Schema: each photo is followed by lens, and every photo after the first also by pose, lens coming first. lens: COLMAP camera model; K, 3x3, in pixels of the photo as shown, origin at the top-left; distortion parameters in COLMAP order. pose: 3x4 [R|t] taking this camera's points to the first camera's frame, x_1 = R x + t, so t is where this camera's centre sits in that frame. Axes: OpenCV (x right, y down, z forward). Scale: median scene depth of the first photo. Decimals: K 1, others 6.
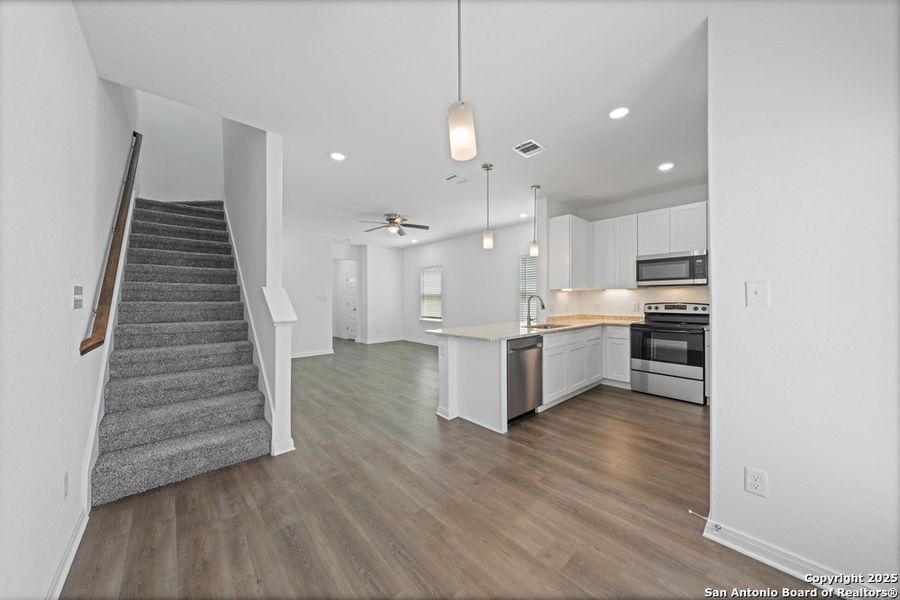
lens RADIAL K [[305.3, 0, 453.2], [0, 305.3, 297.5], [0, 0, 1]] dist [-0.001342, -0.000095]
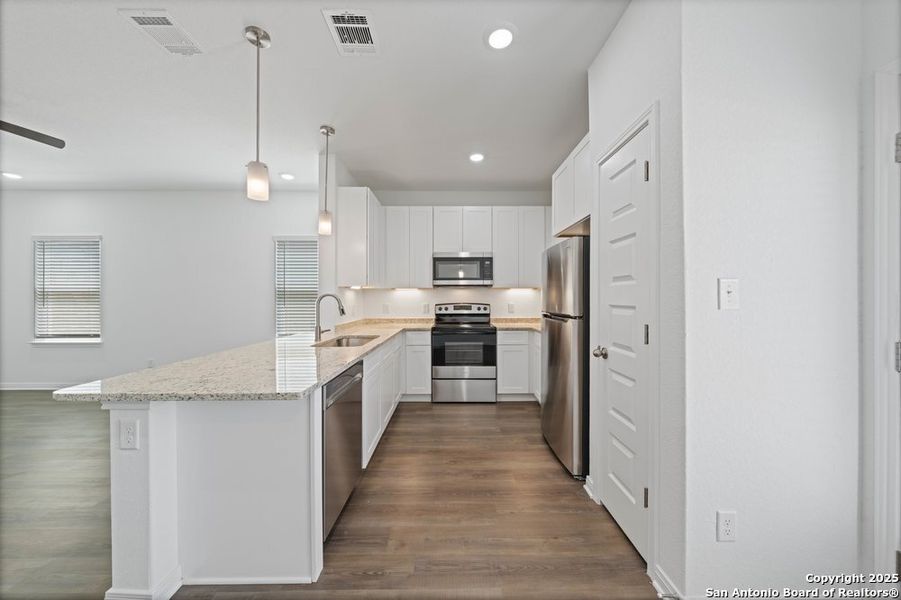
lens RADIAL K [[305.7, 0, 453.7], [0, 305.7, 297.5], [0, 0, 1]] dist [-0.001342, -0.000095]
pose [[0.671614, 0.003432, 0.740894, -0.034299], [-0.002659, 0.999994, -0.002221, 0.000816], [-0.740897, -0.000478, 0.671619, 0.359397]]
